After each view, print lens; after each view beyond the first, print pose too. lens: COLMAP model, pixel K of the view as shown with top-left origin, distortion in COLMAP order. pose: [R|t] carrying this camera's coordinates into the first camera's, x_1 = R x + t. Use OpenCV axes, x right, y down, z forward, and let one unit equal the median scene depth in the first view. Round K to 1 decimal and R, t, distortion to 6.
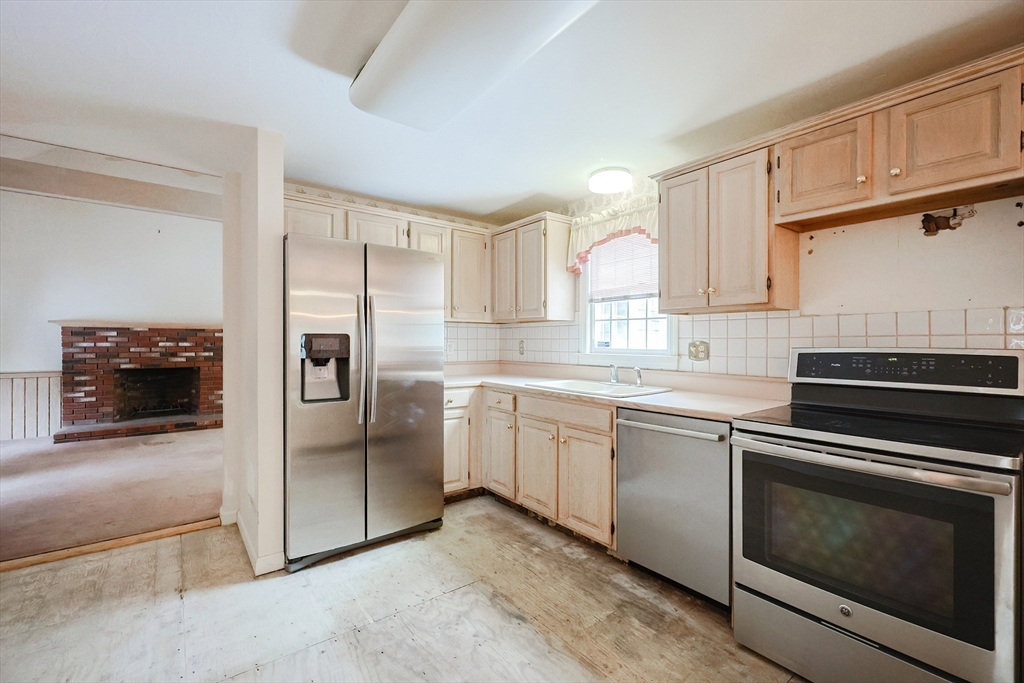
lens RADIAL K [[449.5, 0, 513.4], [0, 449.5, 343.3], [0, 0, 1]] dist [0.001104, 0.000010]
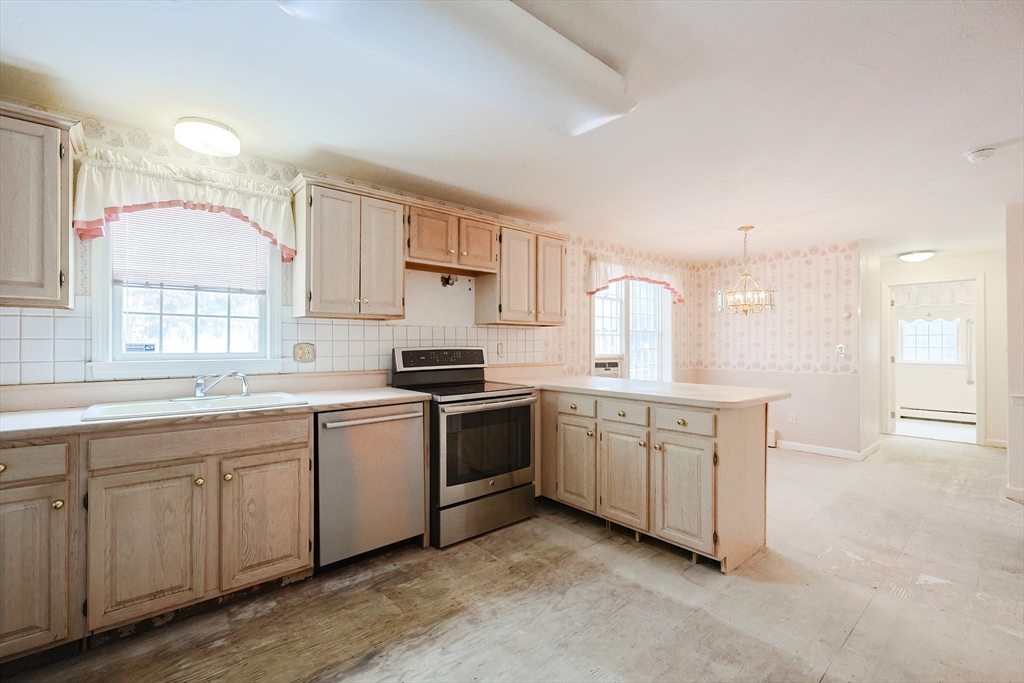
lens RADIAL K [[449.5, 0, 513.4], [0, 449.5, 343.3], [0, 0, 1]] dist [0.001104, 0.000010]
pose [[-0.066209, -0.000202, 0.997806, -0.805427], [0.005854, 0.999983, 0.000591, -0.002469], [-0.997789, 0.005880, -0.066207, 0.704940]]
